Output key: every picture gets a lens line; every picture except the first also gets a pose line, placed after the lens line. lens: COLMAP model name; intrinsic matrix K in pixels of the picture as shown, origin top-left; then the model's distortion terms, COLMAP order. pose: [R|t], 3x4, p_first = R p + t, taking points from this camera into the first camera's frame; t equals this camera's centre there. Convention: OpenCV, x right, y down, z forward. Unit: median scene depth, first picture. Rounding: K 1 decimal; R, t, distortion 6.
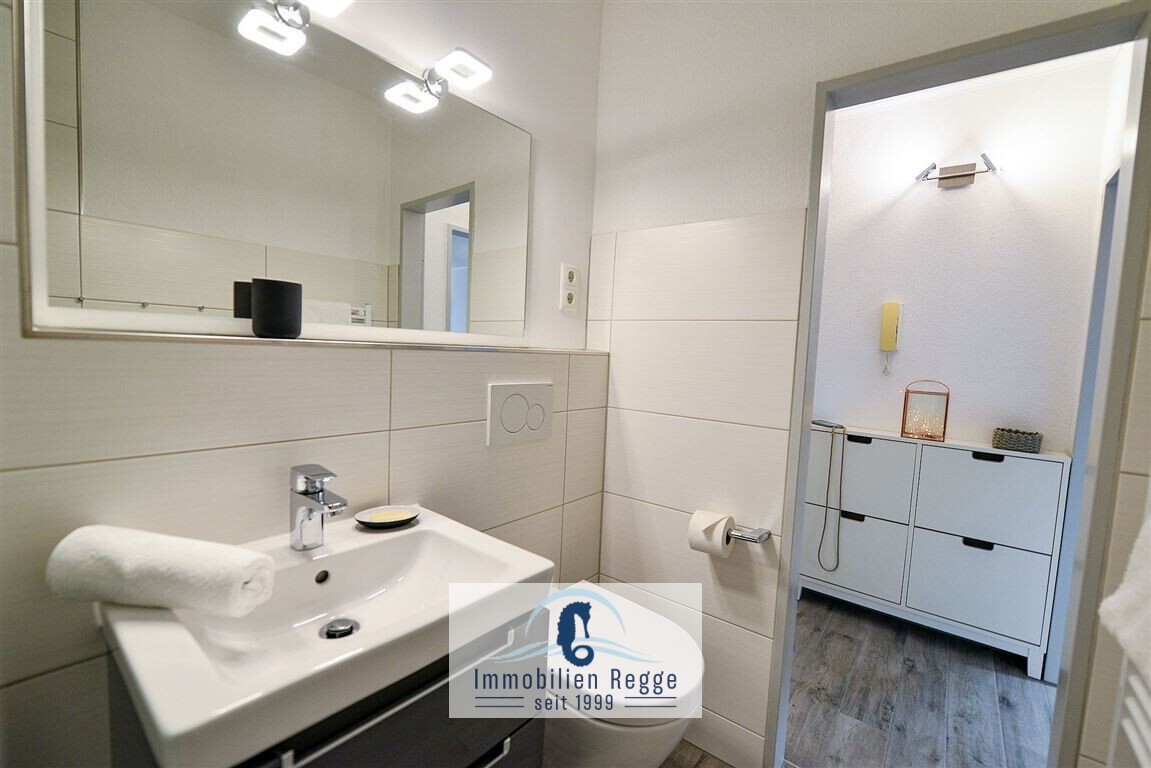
lens RADIAL K [[492.0, 0, 575.5], [0, 492.0, 384.0], [0, 0, 1]] dist [-0.008887, 0.000249]
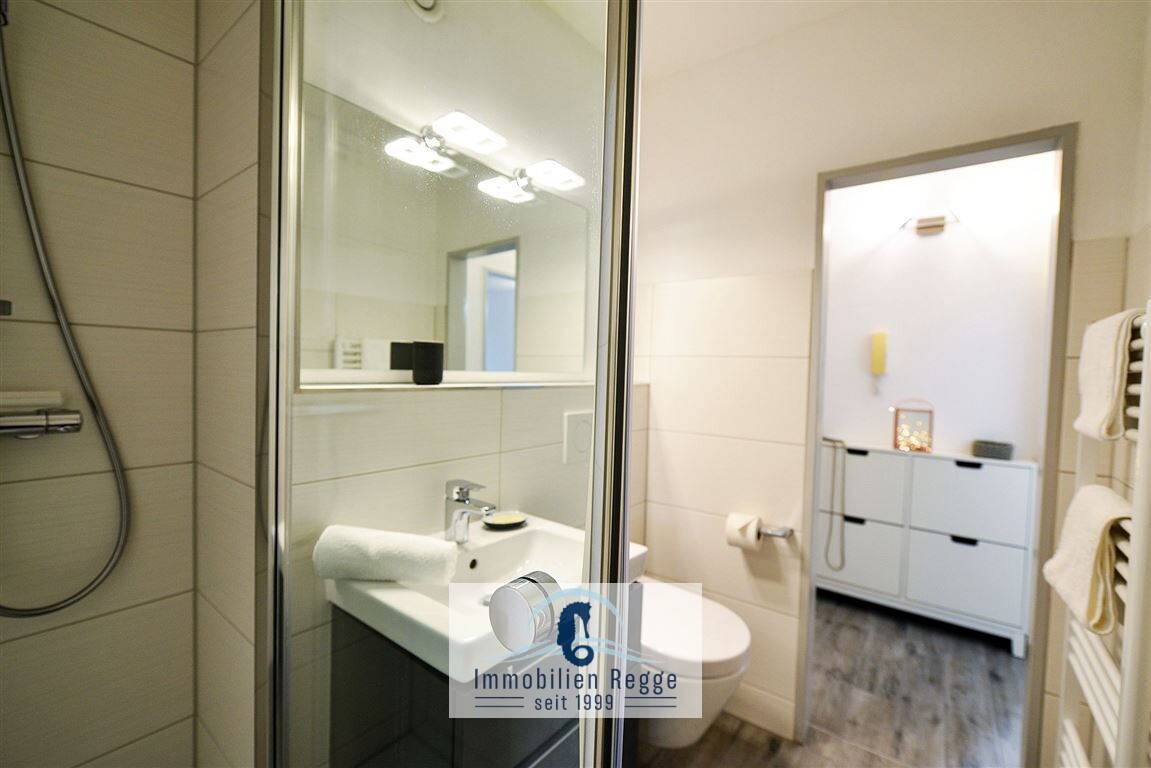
lens RADIAL K [[490.9, 0, 575.5], [0, 490.9, 384.0], [0, 0, 1]] dist [-0.001225, -0.000595]
pose [[0.999627, -0.019776, 0.018842, -0.139469], [0.020510, 0.999005, -0.039599, -0.020414], [-0.018040, 0.039970, 0.999038, -0.198826]]
